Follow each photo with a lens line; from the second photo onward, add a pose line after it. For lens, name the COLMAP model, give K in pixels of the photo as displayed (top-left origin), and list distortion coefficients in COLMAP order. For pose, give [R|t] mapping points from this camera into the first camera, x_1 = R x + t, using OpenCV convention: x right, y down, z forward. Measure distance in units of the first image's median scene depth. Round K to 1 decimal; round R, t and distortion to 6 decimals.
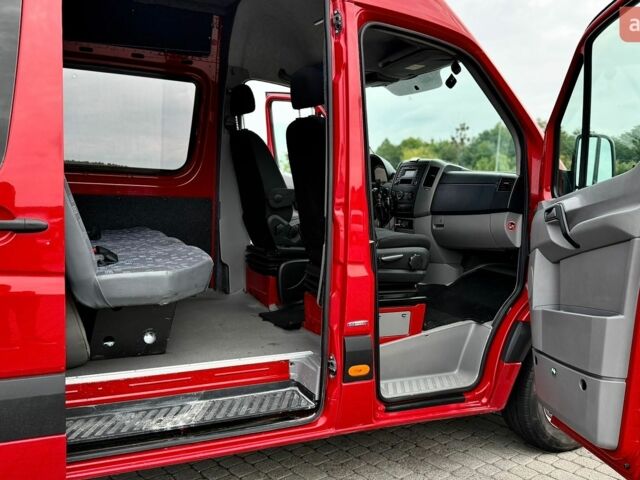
lens RADIAL K [[583.7, 0, 320.0], [0, 583.7, 240.0], [0, 0, 1]] dist [0.168246, -0.374895]
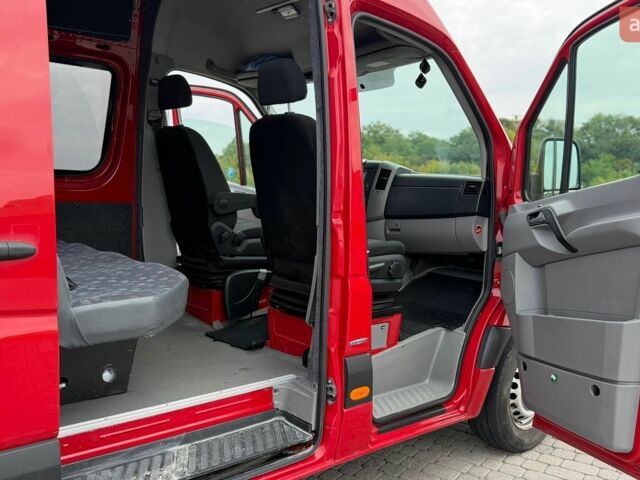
lens RADIAL K [[587.8, 0, 320.0], [0, 587.8, 240.0], [0, 0, 1]] dist [0.100656, -0.179654]
pose [[0.969179, -0.026000, 0.244983, -0.193641], [0.025555, 0.999661, 0.004996, -0.020175], [-0.245030, 0.001418, 0.969514, 0.114135]]
